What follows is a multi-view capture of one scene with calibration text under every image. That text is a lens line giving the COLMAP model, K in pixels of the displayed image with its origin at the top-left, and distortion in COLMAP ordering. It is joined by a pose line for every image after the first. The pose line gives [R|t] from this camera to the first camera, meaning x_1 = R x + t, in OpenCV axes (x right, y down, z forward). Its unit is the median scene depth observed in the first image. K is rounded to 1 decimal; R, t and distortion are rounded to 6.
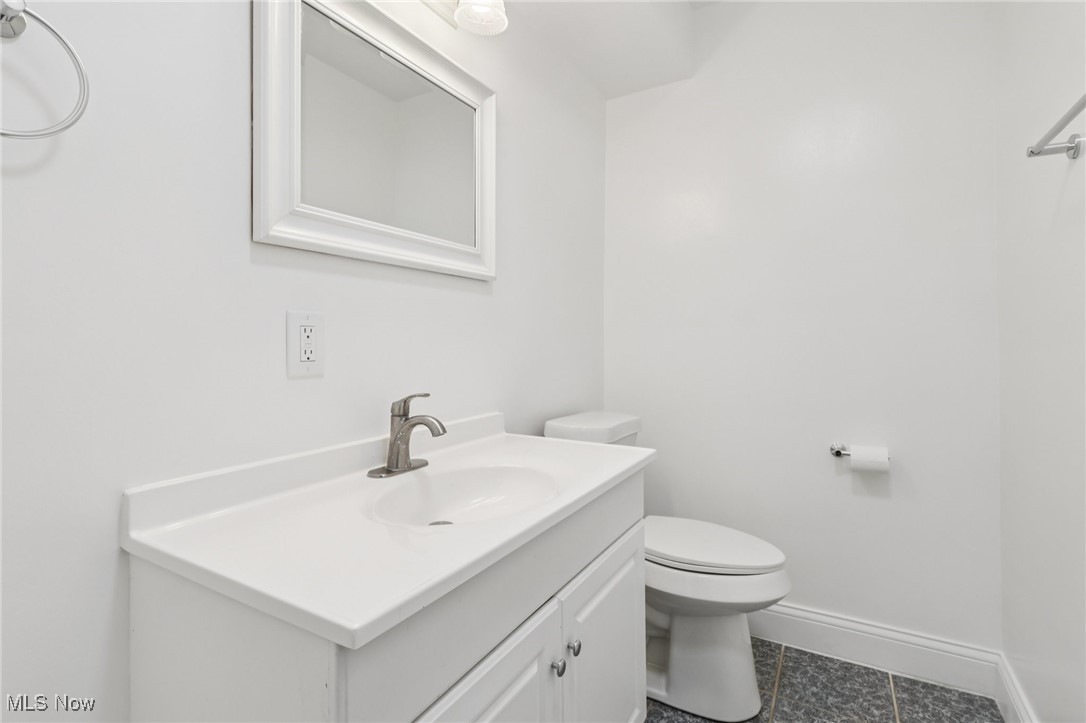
lens RADIAL K [[507.8, 0, 543.0], [0, 507.8, 361.5], [0, 0, 1]] dist [-0.001016, 0.001413]
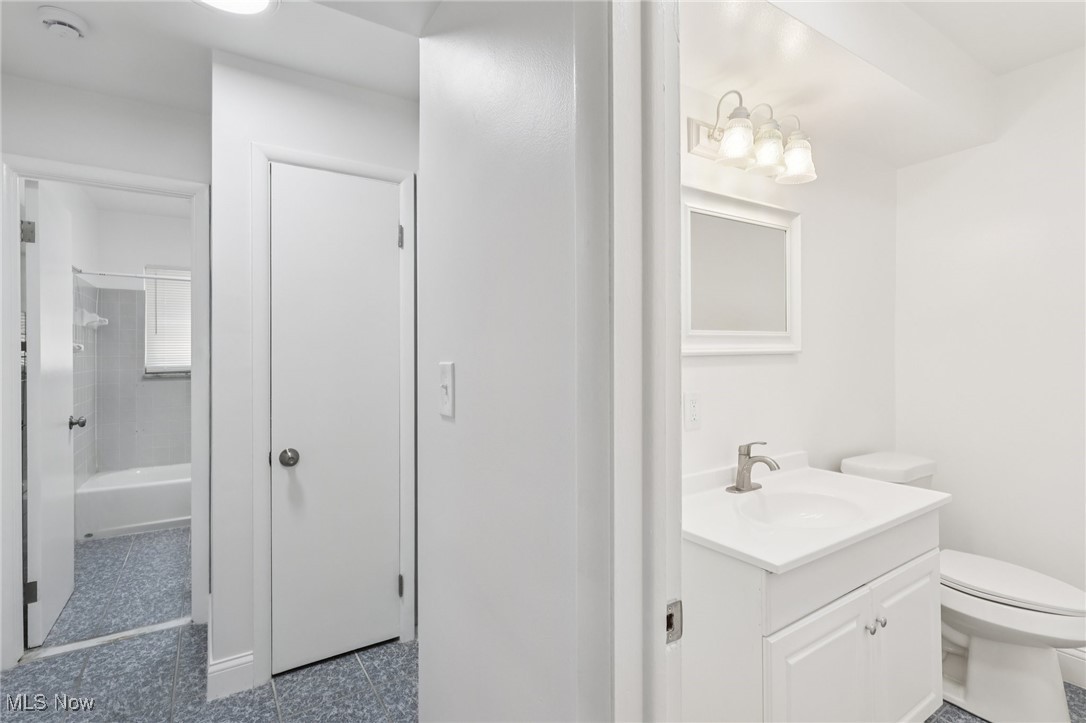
lens RADIAL K [[507.8, 0, 543.0], [0, 507.8, 361.5], [0, 0, 1]] dist [-0.001016, 0.001413]
pose [[0.891648, -0.001932, -0.452725, -0.098001], [-0.004796, 0.999894, -0.013713, -0.120738], [0.452703, 0.014398, 0.891545, -0.530365]]
